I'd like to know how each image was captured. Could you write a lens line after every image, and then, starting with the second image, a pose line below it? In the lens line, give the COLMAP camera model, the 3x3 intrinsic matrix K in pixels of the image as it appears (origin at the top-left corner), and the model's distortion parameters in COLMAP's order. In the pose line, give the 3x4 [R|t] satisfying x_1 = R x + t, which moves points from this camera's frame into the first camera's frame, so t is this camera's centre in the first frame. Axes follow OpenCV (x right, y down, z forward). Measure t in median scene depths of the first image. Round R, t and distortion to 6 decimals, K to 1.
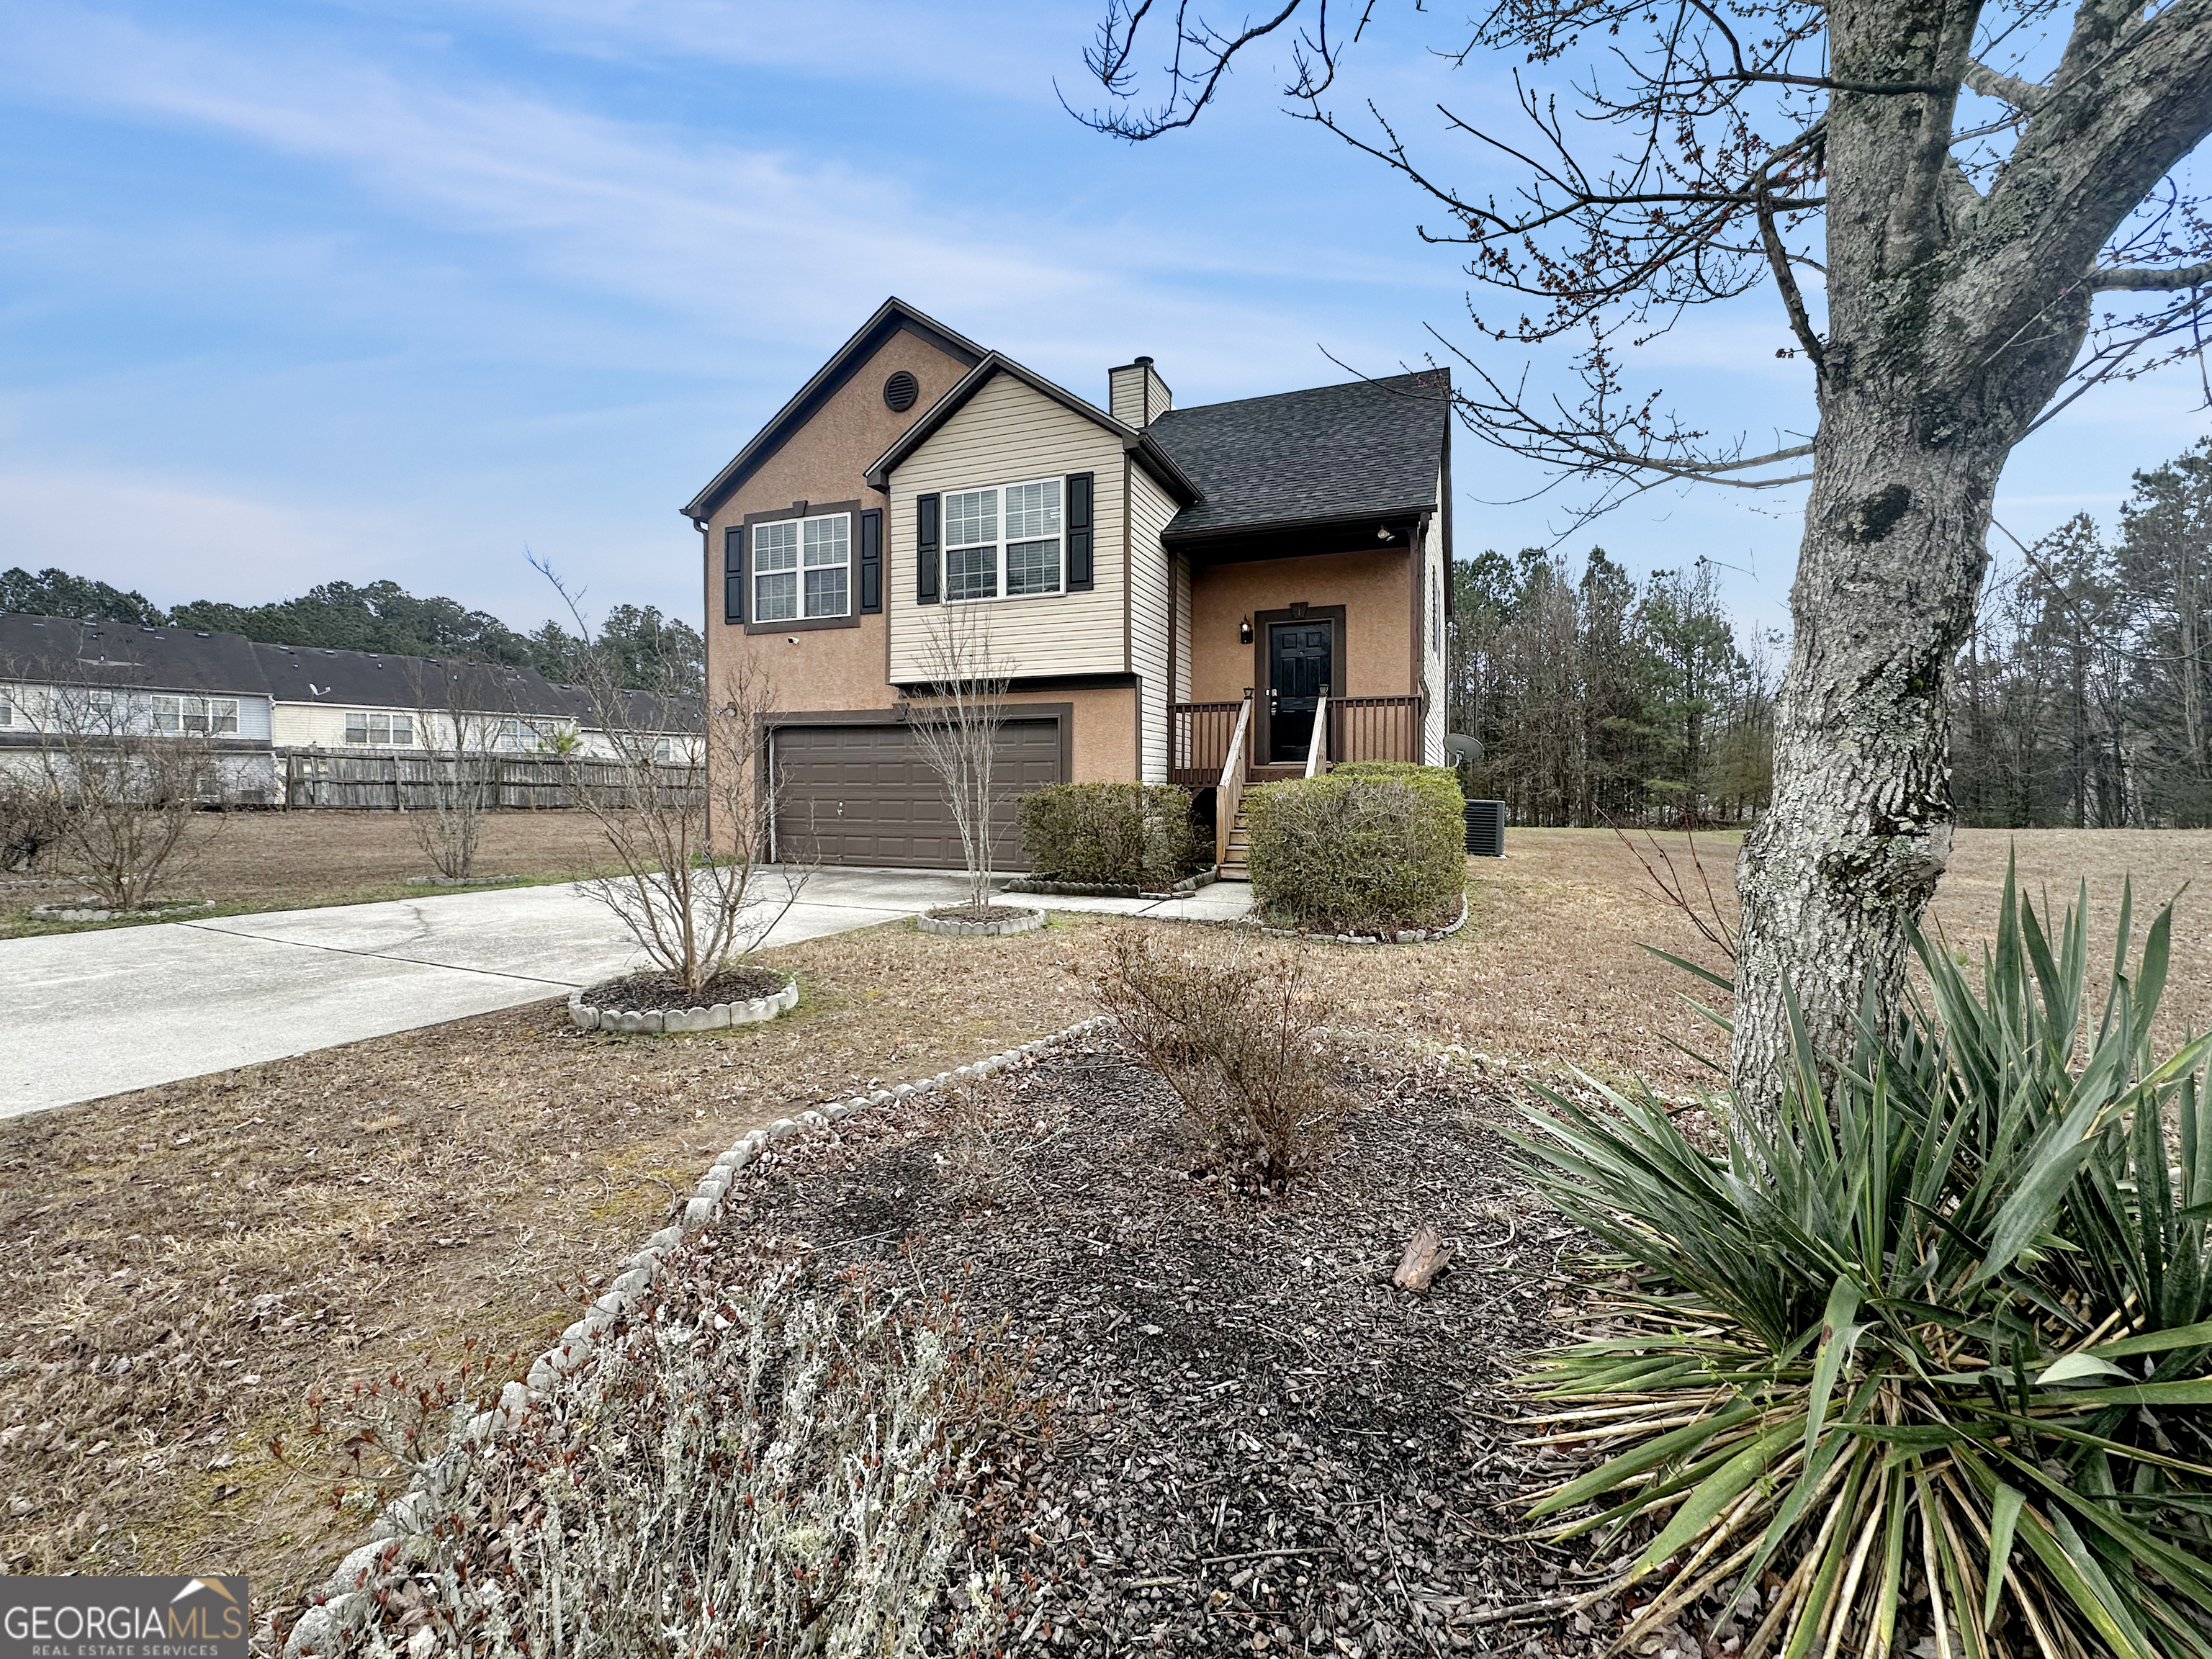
lens RADIAL K [[935.4, 0, 1119.9], [0, 935.4, 807.3], [0, 0, 1]] dist [-0.004435, 0.001187]
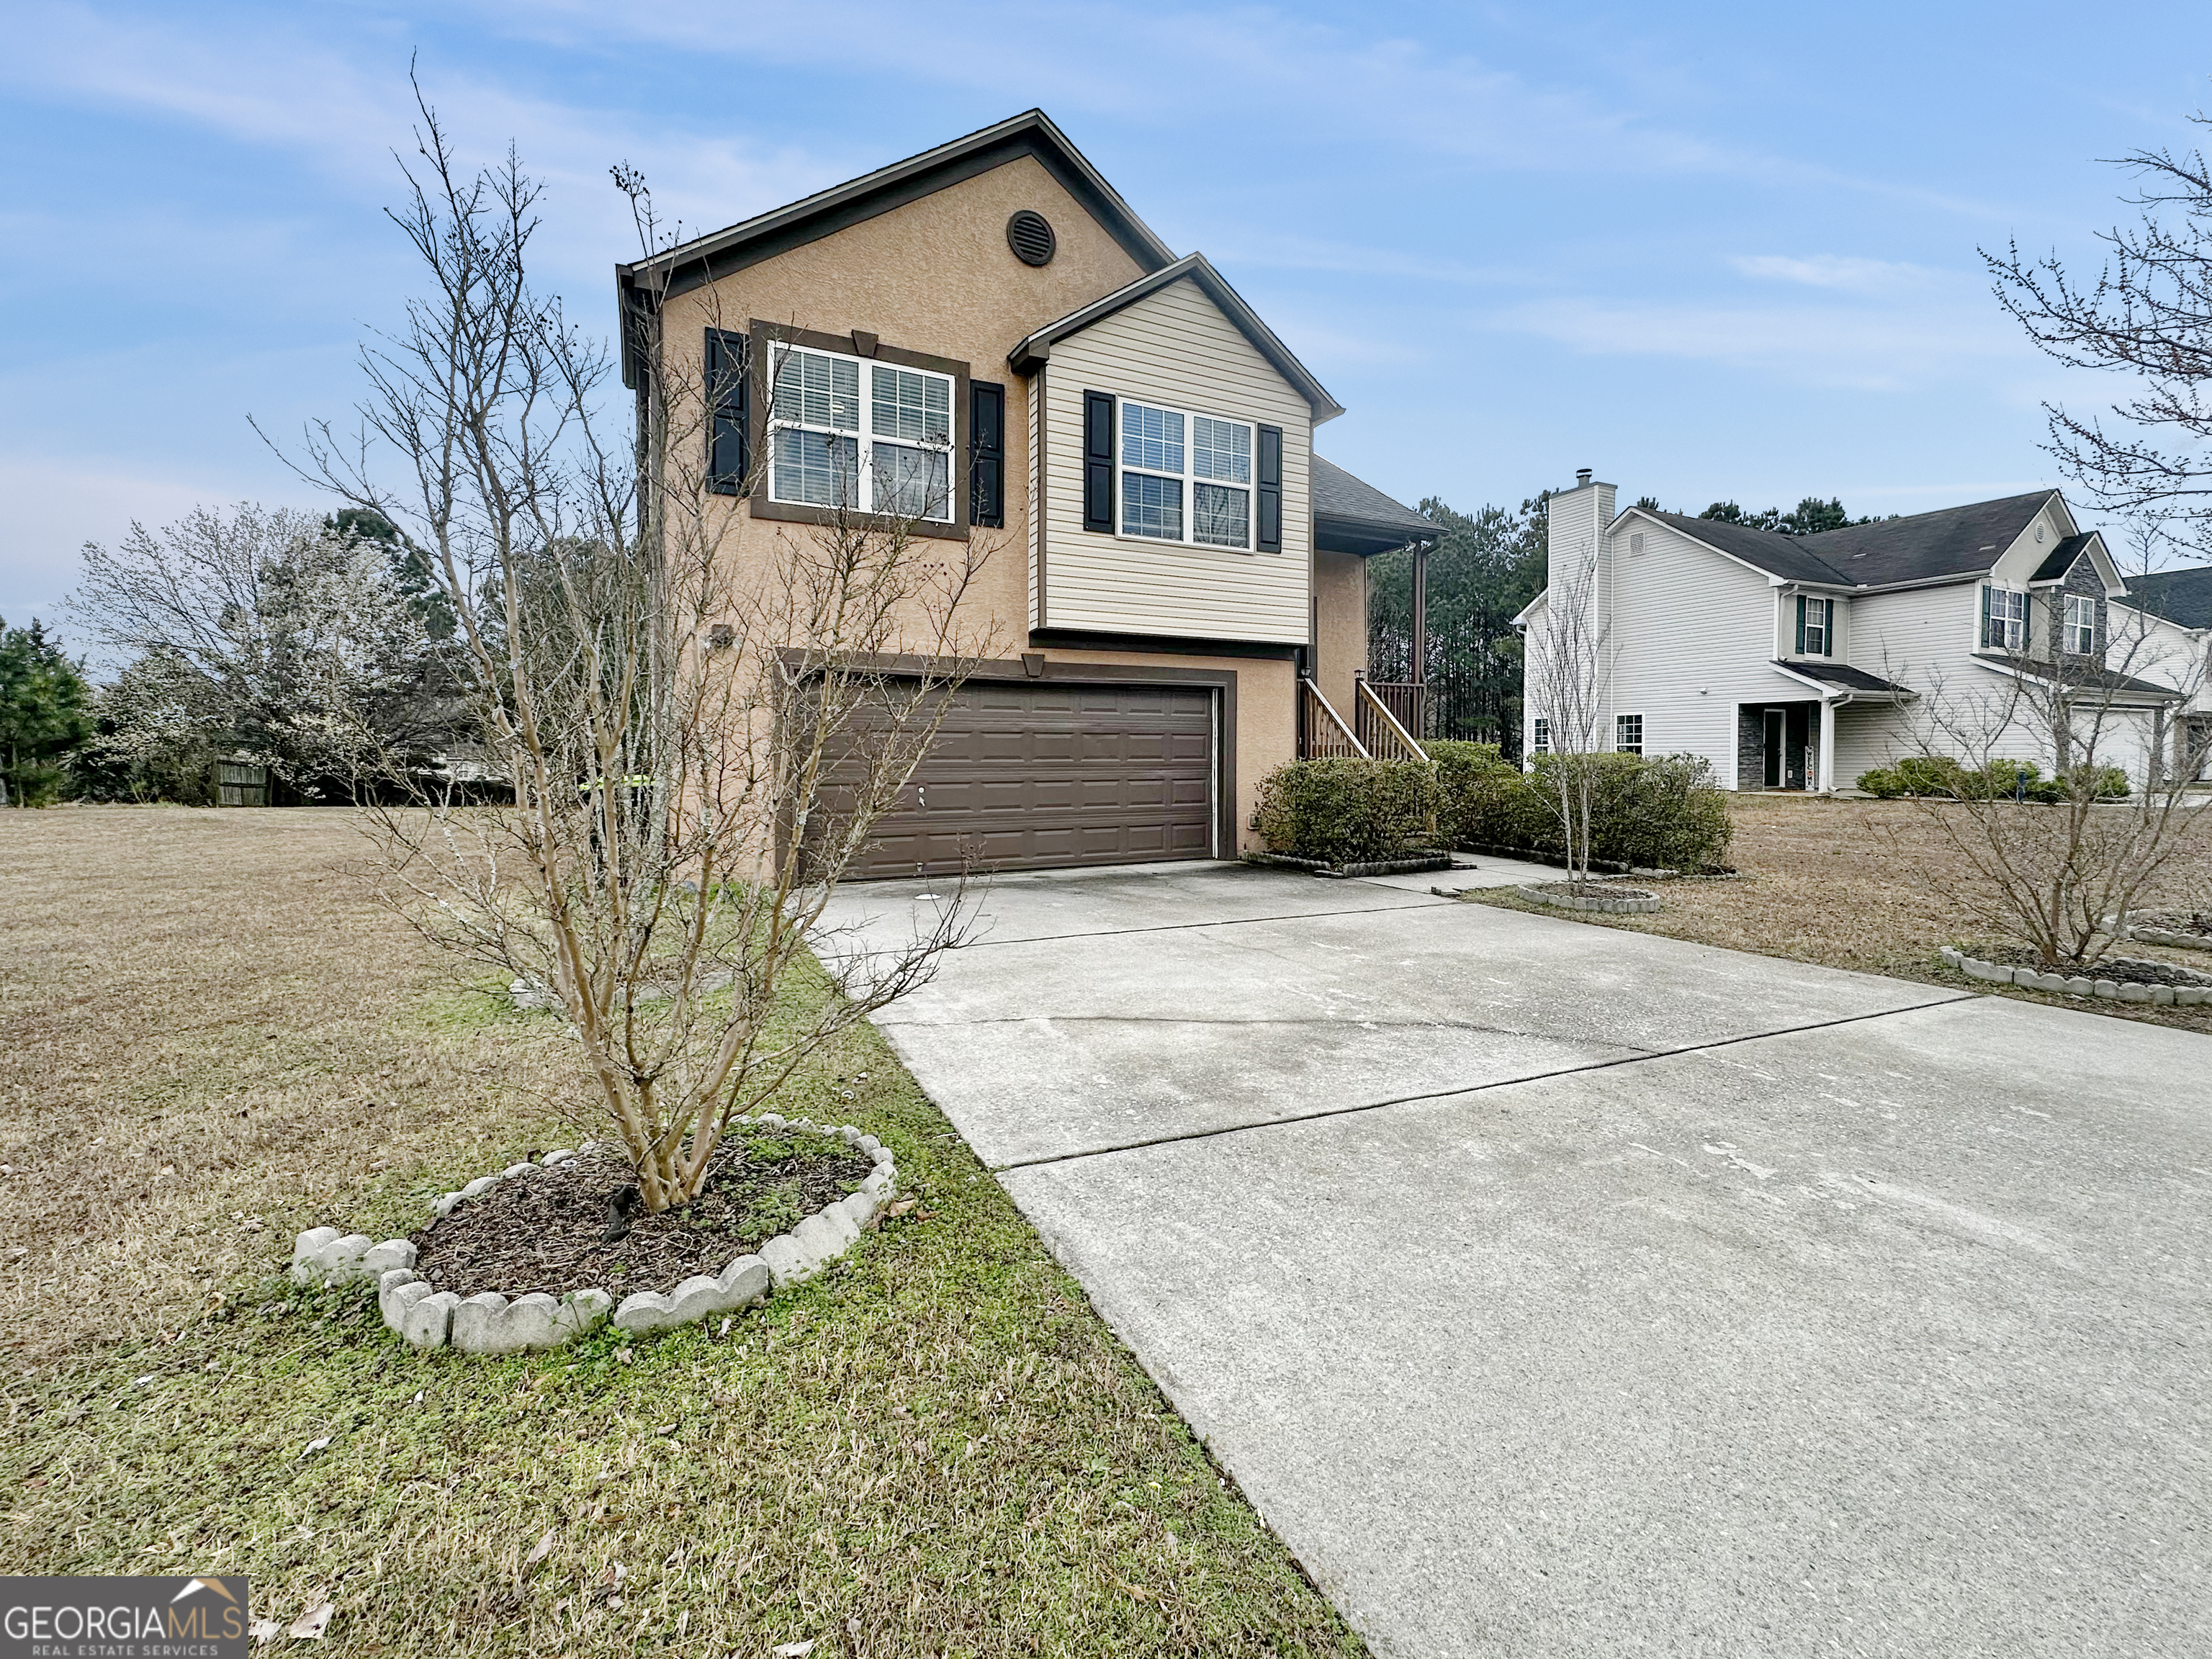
lens RADIAL K [[935.4, 0, 1125.9], [0, 935.4, 777.3], [0, 0, 1]] dist [-0.004435, 0.001187]
pose [[0.653621, -0.019911, 0.756560, -0.749115], [0.018320, 0.999777, 0.010484, -0.017617], [-0.756601, 0.007008, 0.653840, 0.444436]]
